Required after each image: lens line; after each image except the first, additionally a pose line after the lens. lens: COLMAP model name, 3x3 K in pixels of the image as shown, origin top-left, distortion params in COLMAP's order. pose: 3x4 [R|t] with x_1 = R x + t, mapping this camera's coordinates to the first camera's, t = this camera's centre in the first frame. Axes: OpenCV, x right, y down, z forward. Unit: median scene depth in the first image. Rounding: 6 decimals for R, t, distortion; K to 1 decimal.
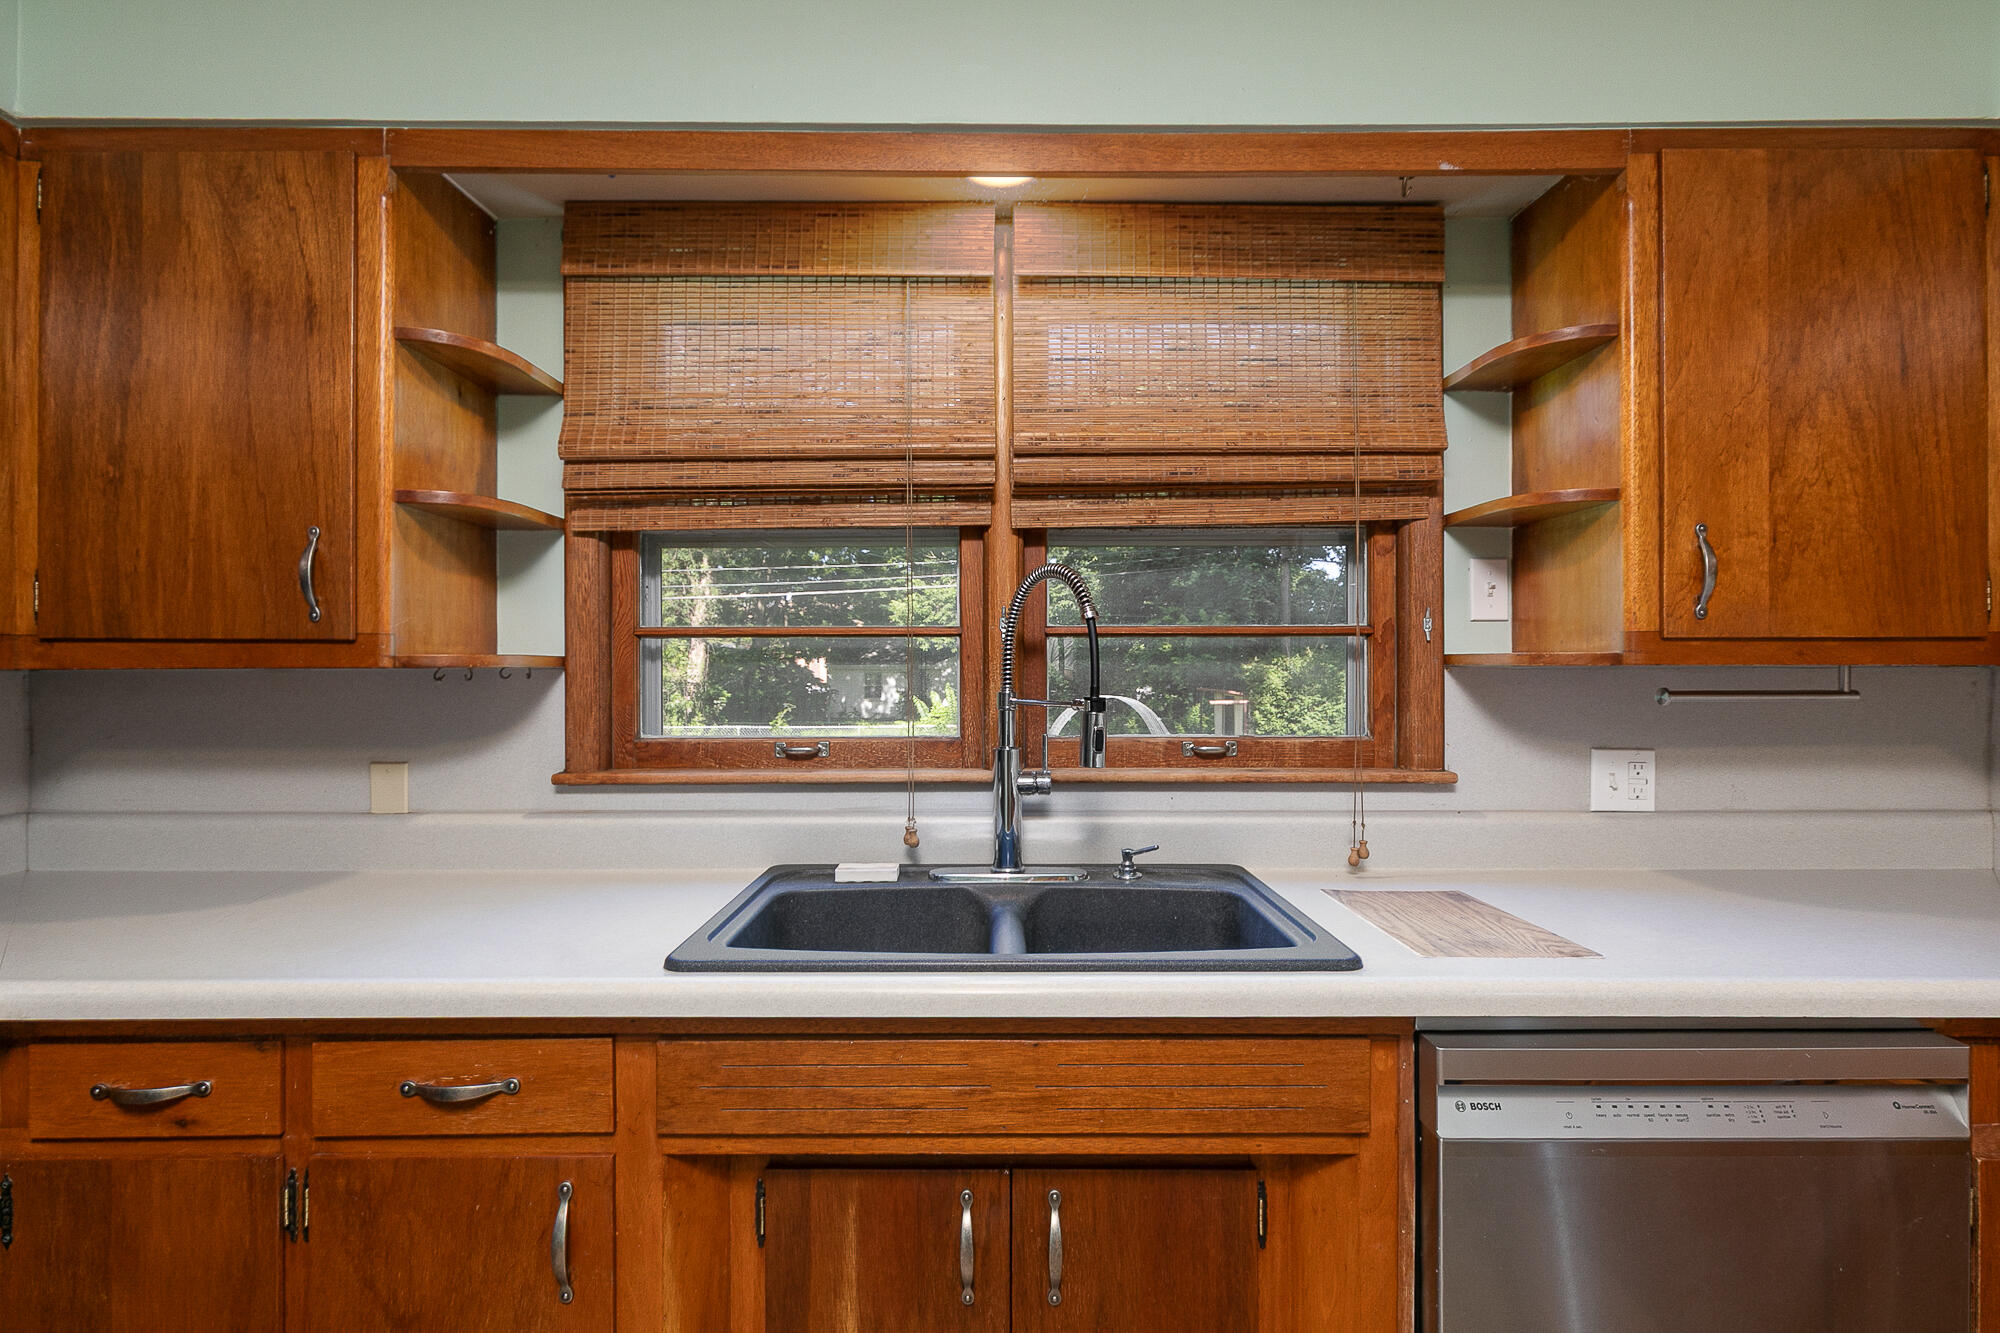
lens RADIAL K [[917.3, 0, 997.9], [0, 917.3, 673.4], [0, 0, 1]] dist [0.003165, 0.000331]
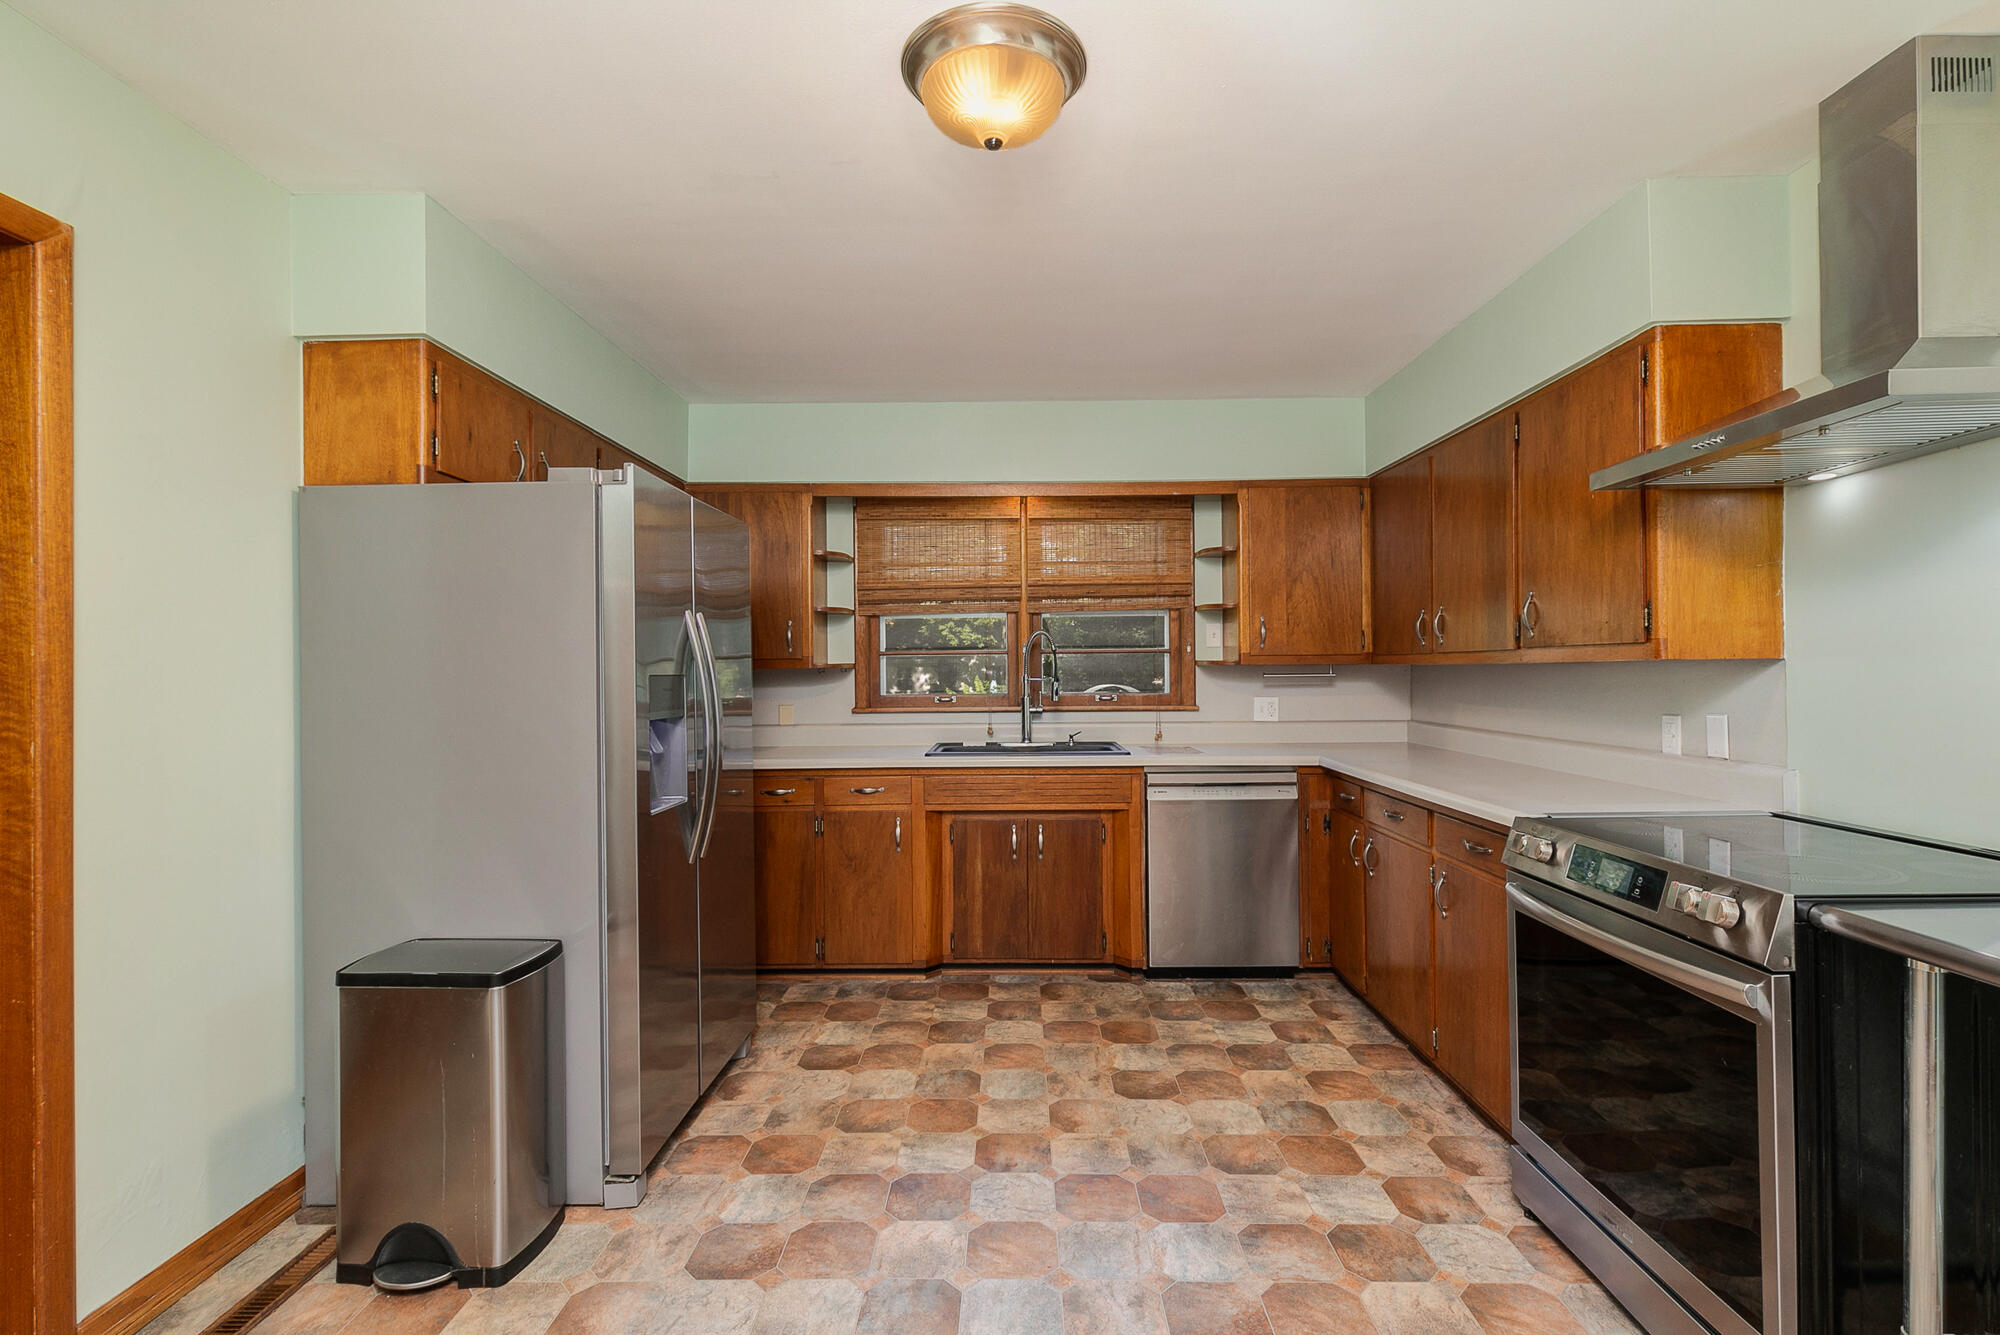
lens RADIAL K [[926.0, 0, 992.6], [0, 926.0, 667.6], [0, 0, 1]] dist [0.004871, 0.000425]
pose [[0.999566, -0.005633, -0.028910, -0.008350], [0.005790, 0.999969, 0.005352, -0.017230], [0.028878, -0.005517, 0.999568, -1.693906]]
